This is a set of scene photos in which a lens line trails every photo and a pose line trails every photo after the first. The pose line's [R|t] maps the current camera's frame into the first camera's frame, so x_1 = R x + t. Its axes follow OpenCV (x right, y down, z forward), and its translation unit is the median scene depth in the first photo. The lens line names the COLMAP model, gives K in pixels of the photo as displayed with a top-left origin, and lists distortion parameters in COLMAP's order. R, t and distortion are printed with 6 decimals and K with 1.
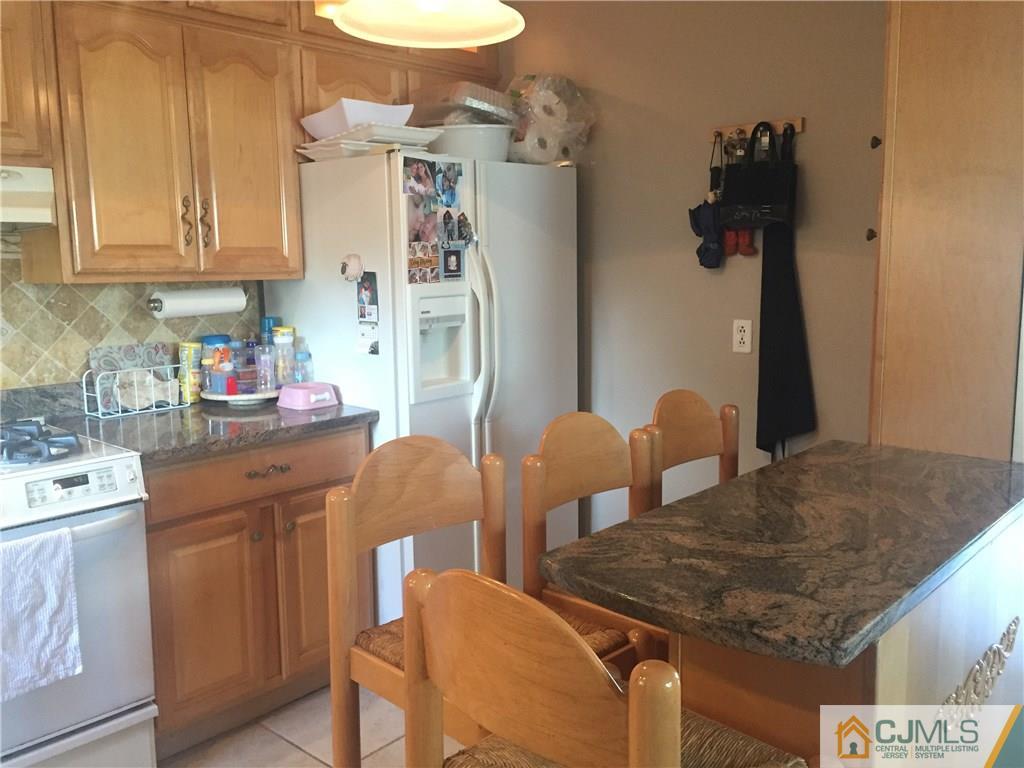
lens RADIAL K [[873.4, 0, 512.0], [0, 873.4, 384.0], [0, 0, 1]] dist [0.089136, -0.140125]
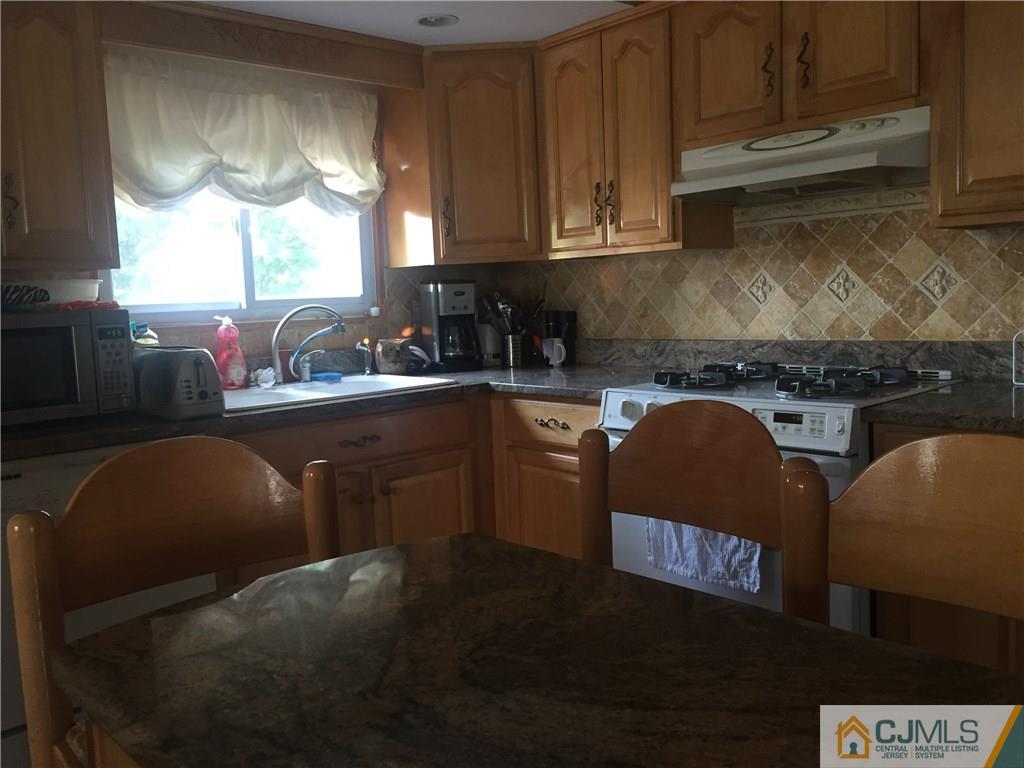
lens RADIAL K [[873.4, 0, 512.0], [0, 873.4, 384.0], [0, 0, 1]] dist [0.089136, -0.140125]
pose [[-0.082137, 0.120023, -0.989367, 0.441870], [-0.097754, 0.986965, 0.127848, -0.024363], [0.991815, 0.107216, -0.069334, 0.591764]]
